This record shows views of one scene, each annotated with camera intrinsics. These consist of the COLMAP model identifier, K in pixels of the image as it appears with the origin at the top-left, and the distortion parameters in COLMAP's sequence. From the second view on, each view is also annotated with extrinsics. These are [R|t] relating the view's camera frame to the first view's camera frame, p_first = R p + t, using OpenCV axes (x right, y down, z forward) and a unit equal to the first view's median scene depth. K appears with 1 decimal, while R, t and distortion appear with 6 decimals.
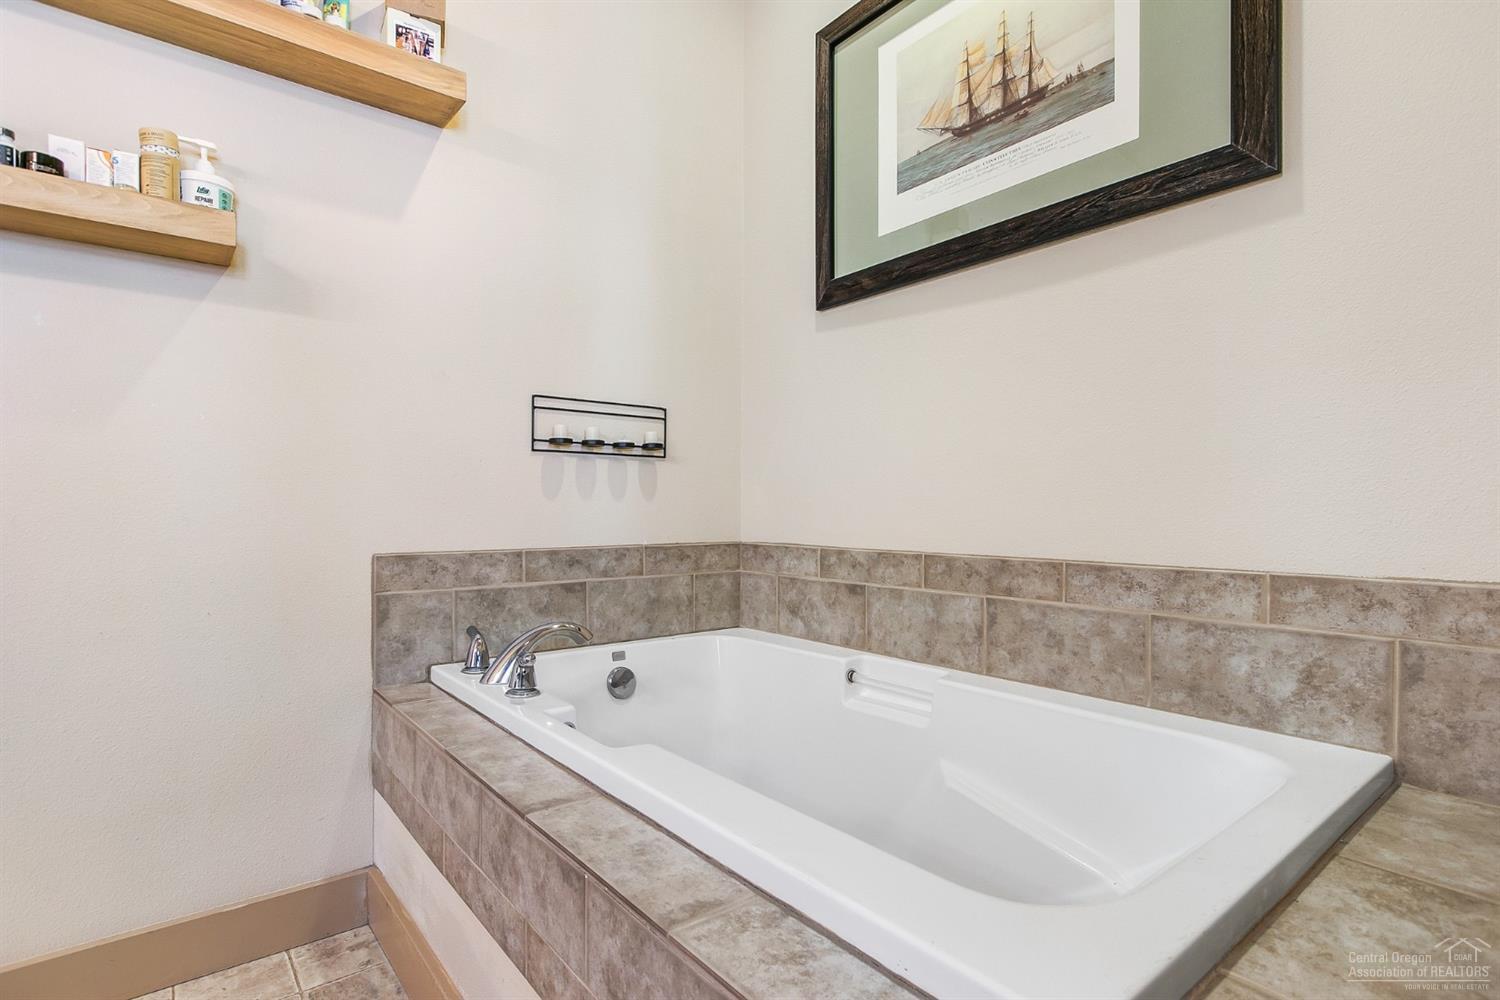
lens RADIAL K [[738.5, 0, 755.6], [0, 738.5, 513.6], [0, 0, 1]] dist [-0.003687, 0.000232]
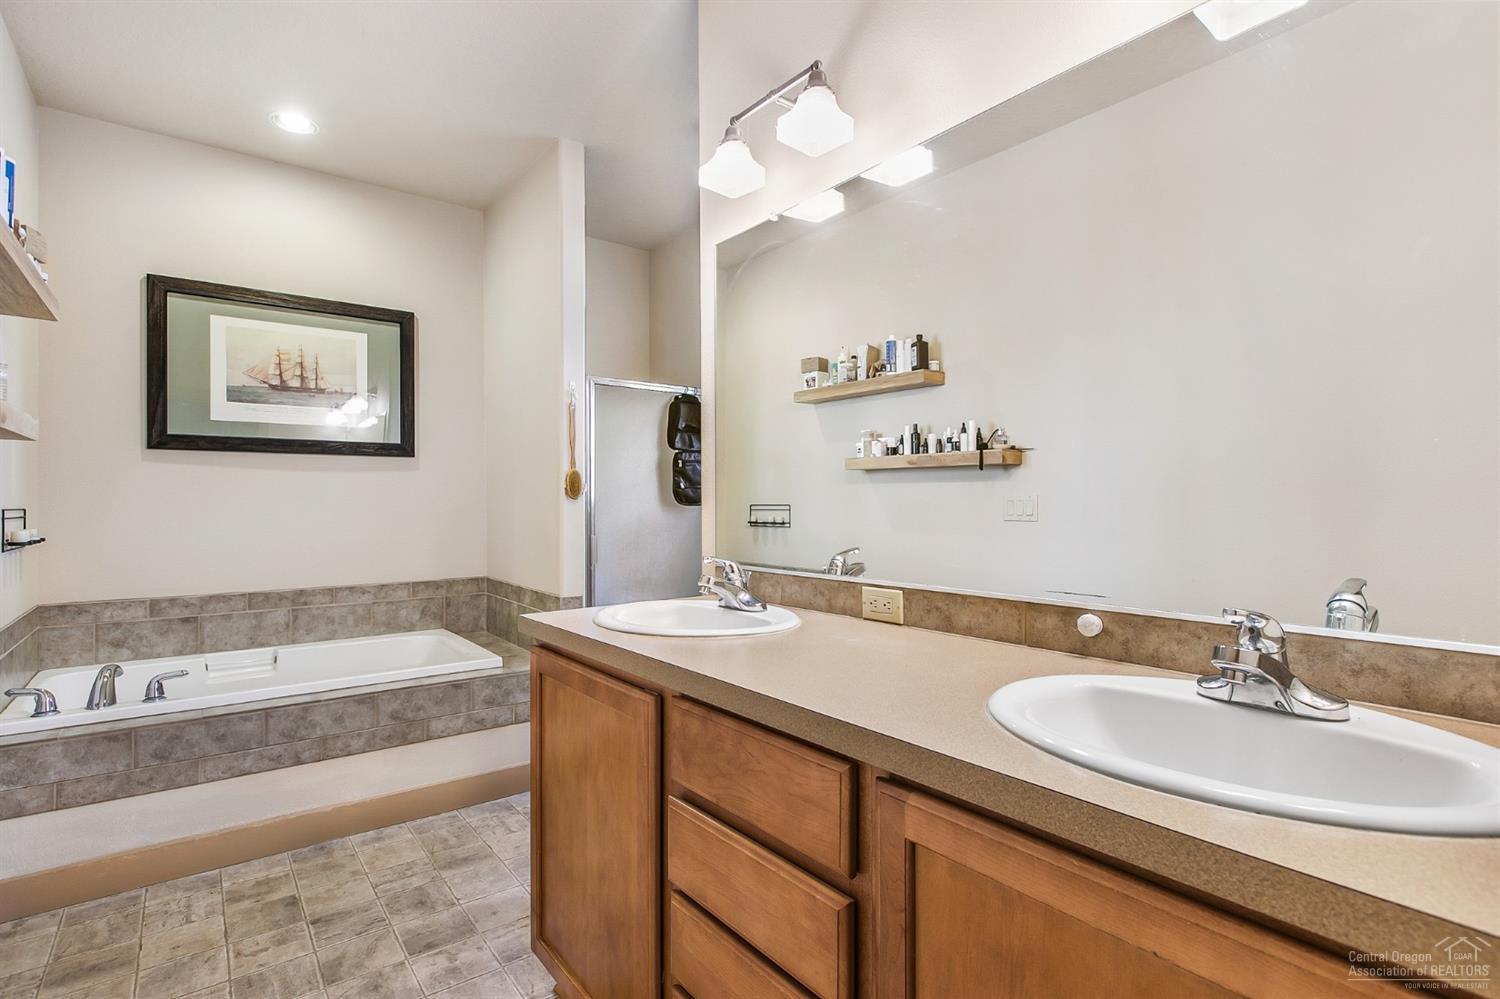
lens RADIAL K [[718.7, 0, 755.3], [0, 718.7, 504.8], [0, 0, 1]] dist [0.001200, -0.000824]
pose [[0.016496, -0.004340, 0.999855, -1.699189], [0.006930, 0.999967, 0.004226, -0.182298], [-0.999840, 0.006860, 0.016525, -0.381811]]
